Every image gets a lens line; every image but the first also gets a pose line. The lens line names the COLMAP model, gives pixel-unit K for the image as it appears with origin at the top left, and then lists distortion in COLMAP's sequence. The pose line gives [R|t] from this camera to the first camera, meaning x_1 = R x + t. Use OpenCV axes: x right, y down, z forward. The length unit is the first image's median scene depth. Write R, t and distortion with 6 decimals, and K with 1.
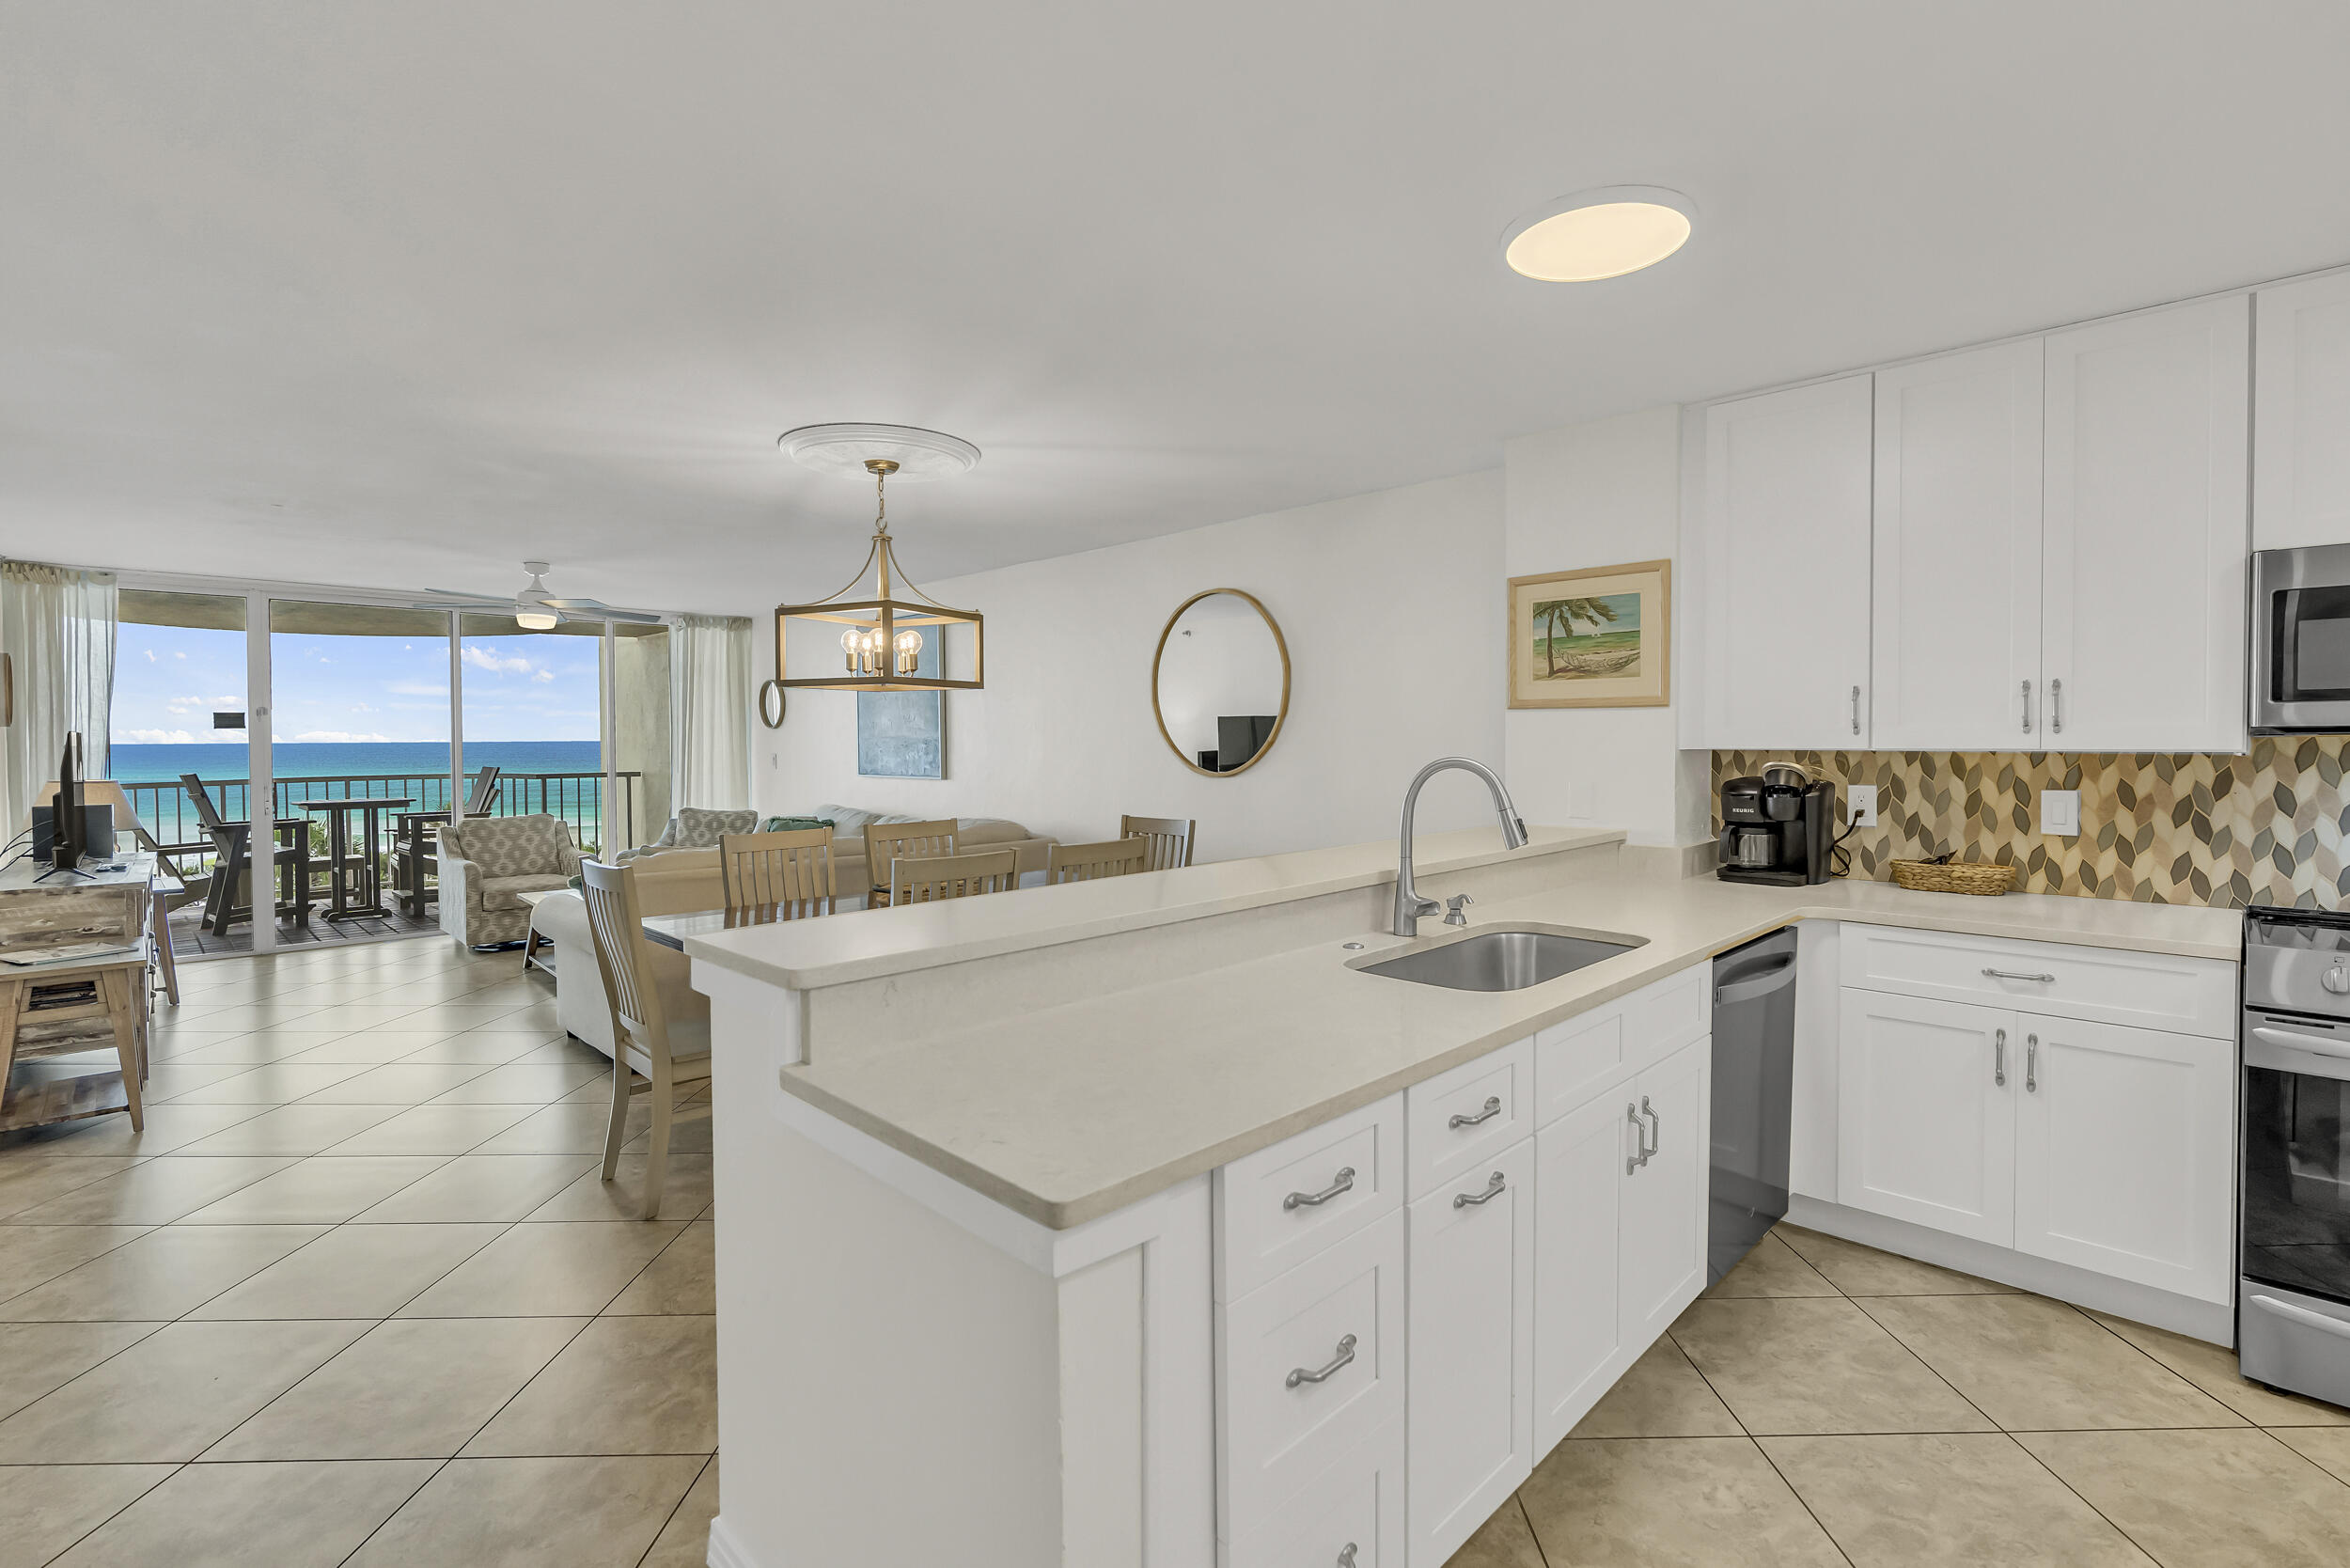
lens RADIAL K [[1058.3, 0, 1194.6], [0, 1058.3, 757.1], [0, 0, 1]] dist [-0.007079, 0.001924]
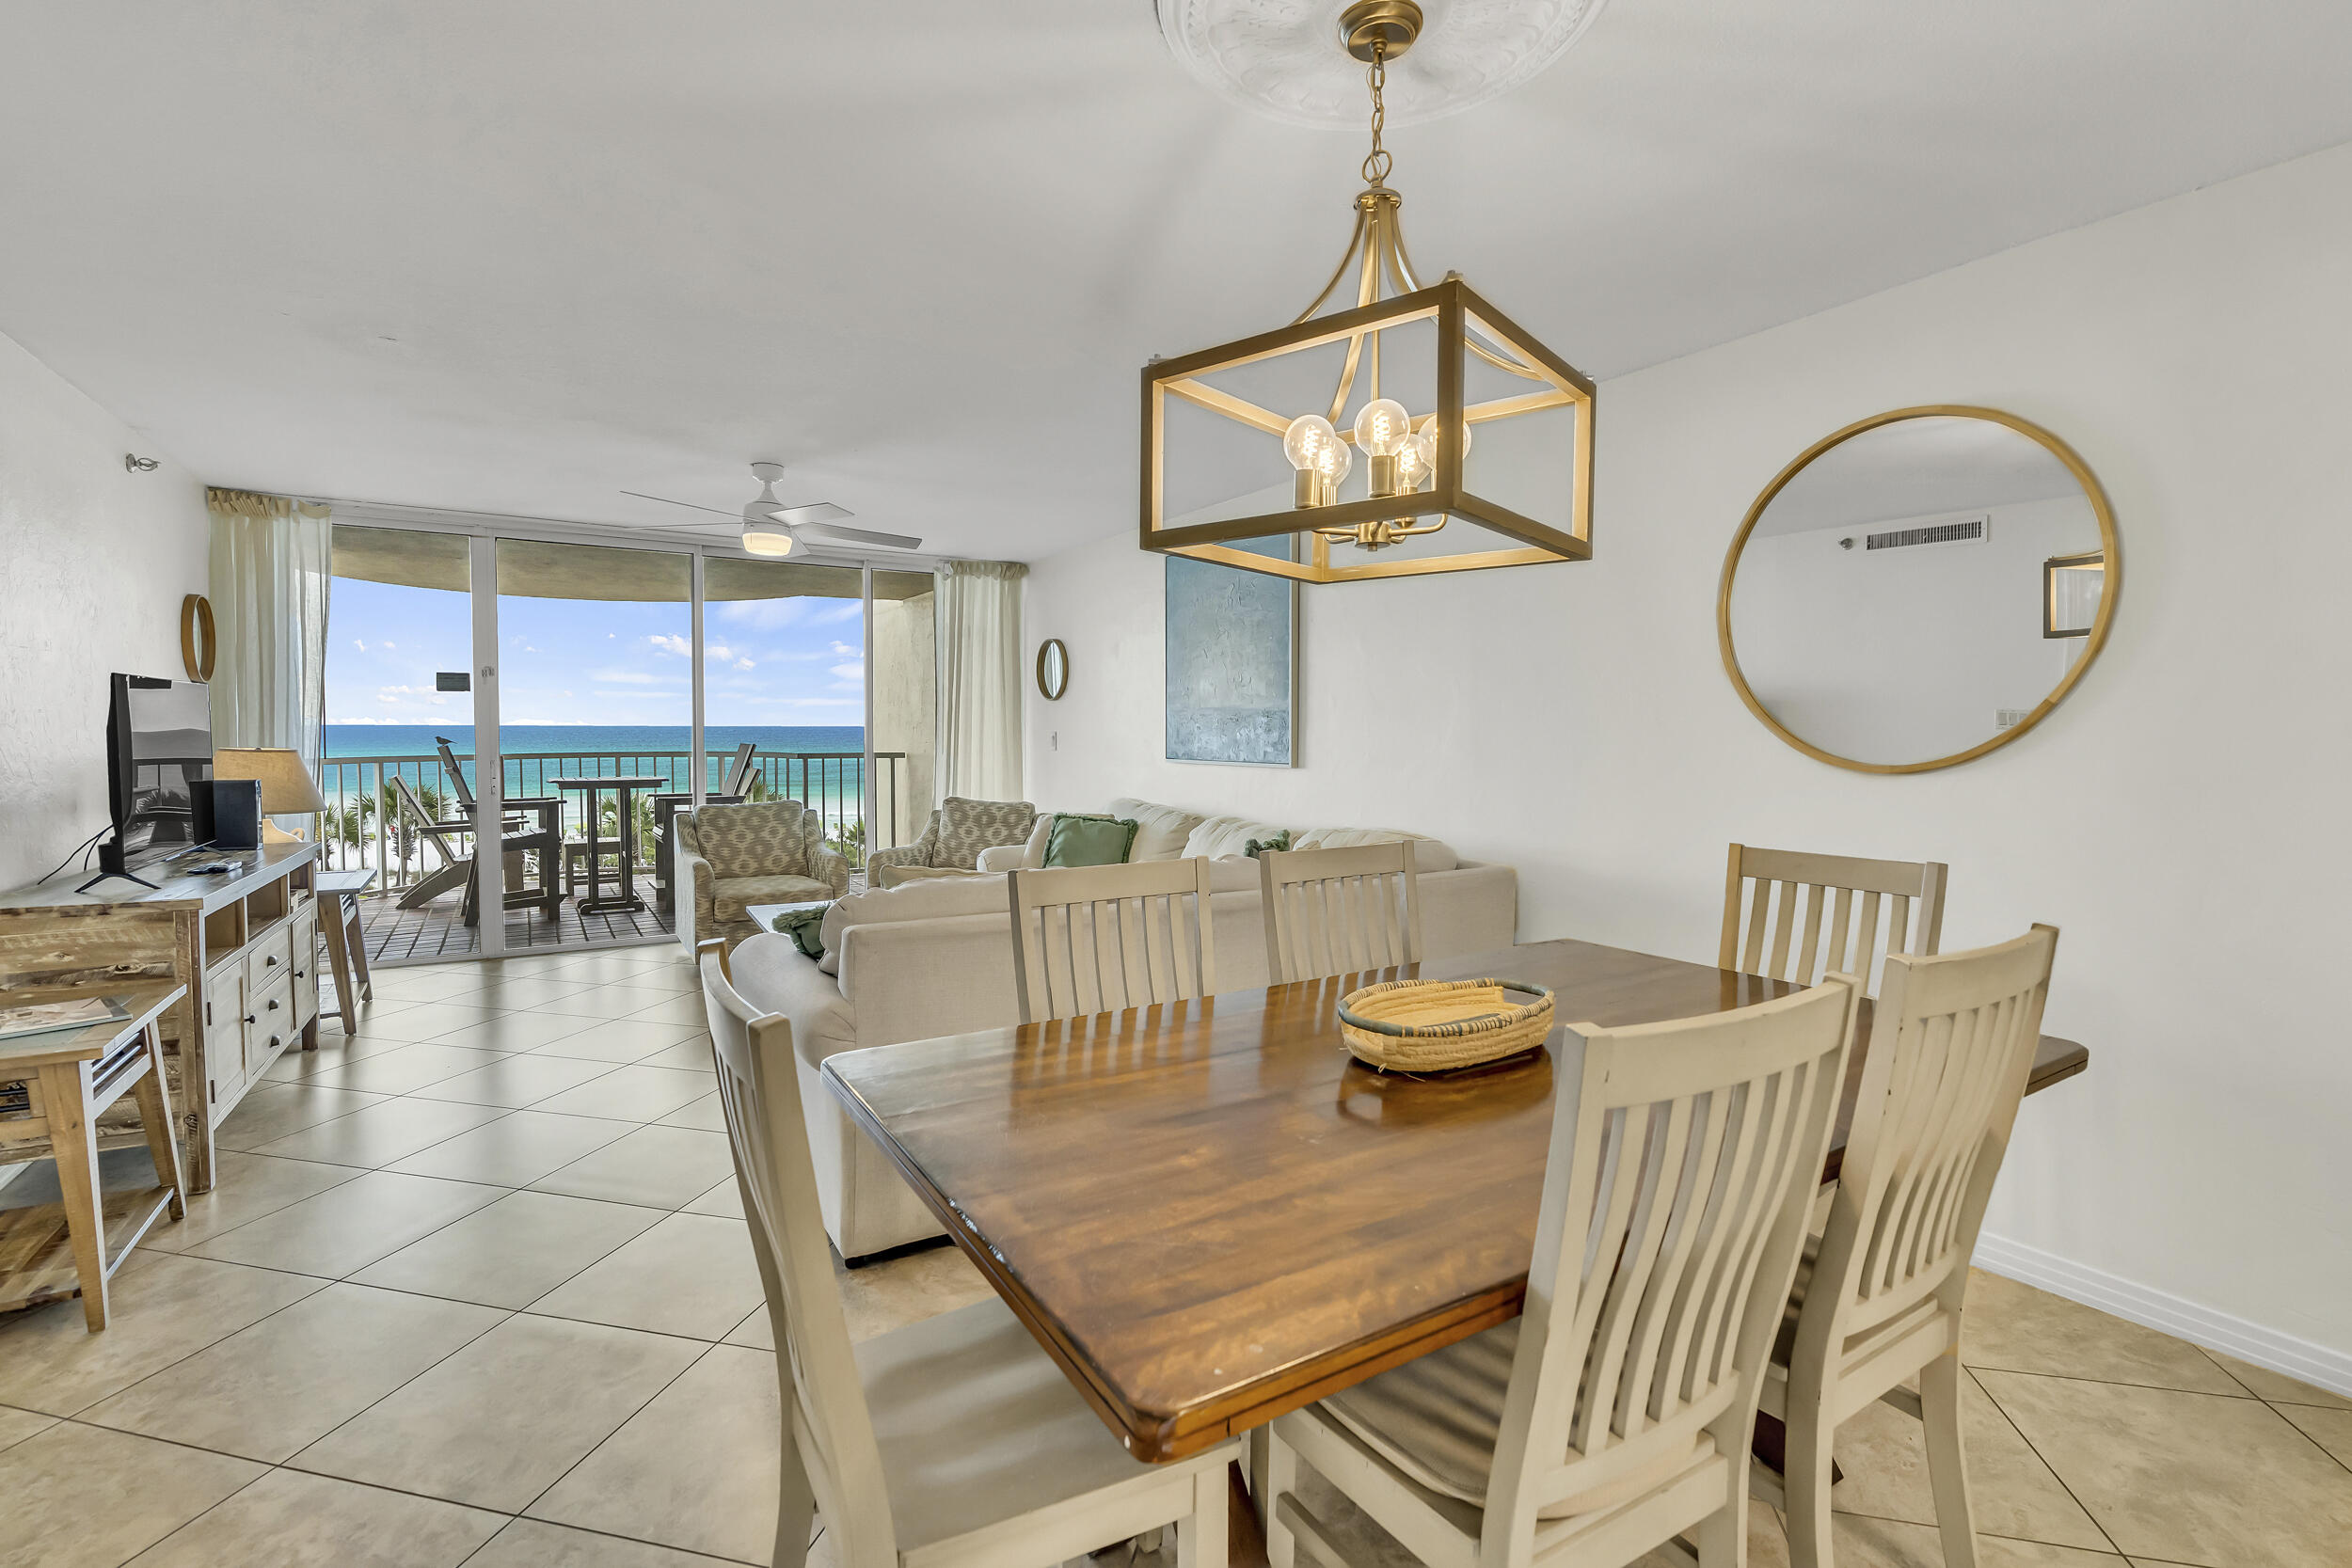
lens RADIAL K [[1059.1, 0, 1175.9], [0, 1059.1, 773.8], [0, 0, 1]] dist [-0.007079, 0.001924]
pose [[0.970835, 0.021168, -0.238813, -0.245878], [-0.015183, 0.999524, 0.026872, 0.012233], [0.239268, -0.022463, 0.970694, 0.516148]]
